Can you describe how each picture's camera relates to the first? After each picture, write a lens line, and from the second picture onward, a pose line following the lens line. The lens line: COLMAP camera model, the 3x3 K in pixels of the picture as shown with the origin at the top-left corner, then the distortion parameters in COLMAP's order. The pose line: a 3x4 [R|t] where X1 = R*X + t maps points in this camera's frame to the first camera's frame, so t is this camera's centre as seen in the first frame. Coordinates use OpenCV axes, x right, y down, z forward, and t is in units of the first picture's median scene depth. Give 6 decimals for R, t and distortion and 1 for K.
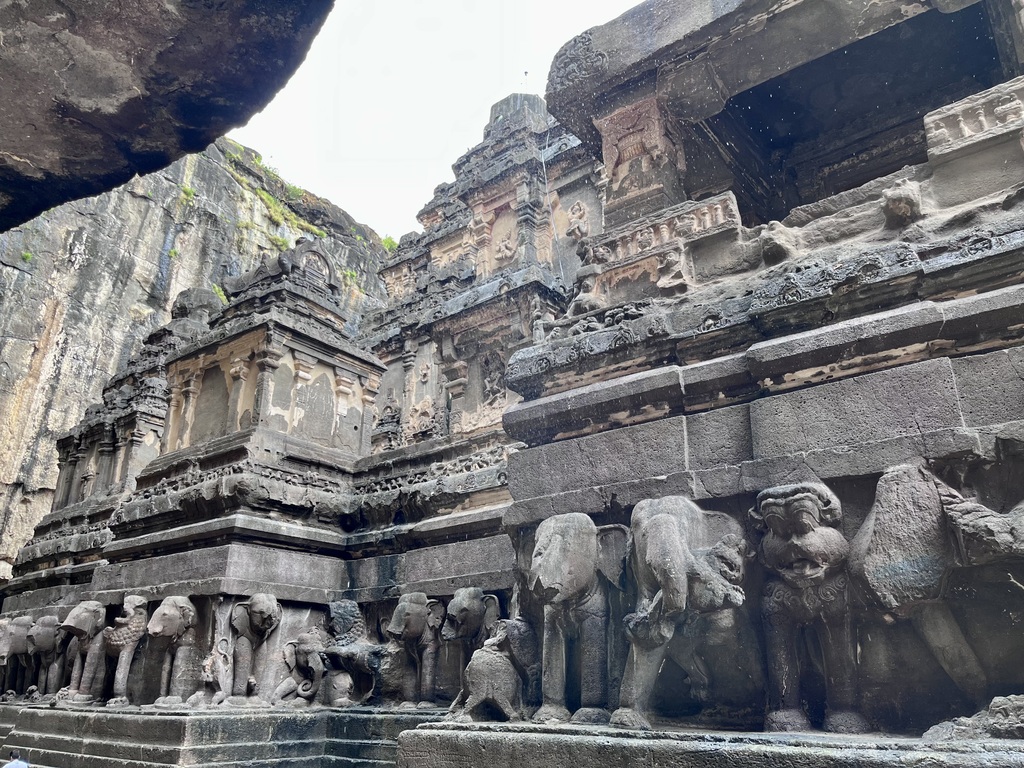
lens RADIAL K [[773.0, 0, 509.5], [0, 773.0, 382.3], [0, 0, 1]] dist [0.059301, -0.087823]
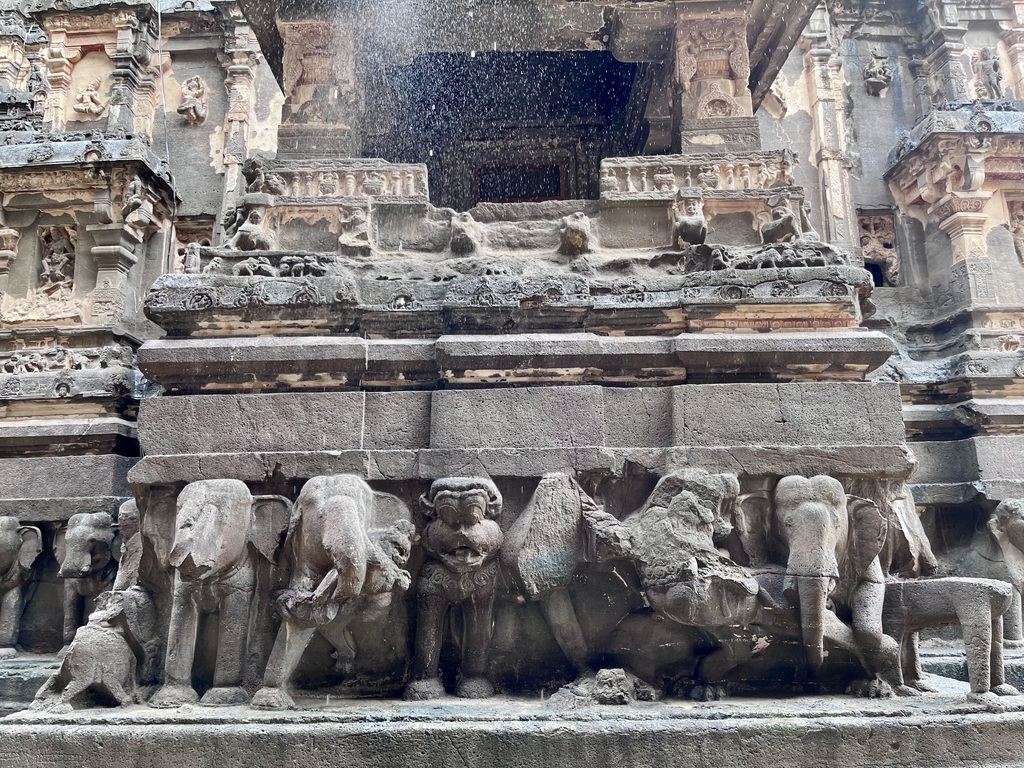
lens RADIAL K [[773.0, 0, 509.5], [0, 773.0, 382.3], [0, 0, 1]] dist [0.059301, -0.087823]
pose [[0.803813, 0.124795, 0.581645, -0.206729], [-0.205211, 0.975900, 0.074211, -0.081948], [-0.558366, -0.179011, 0.810051, 0.097899]]
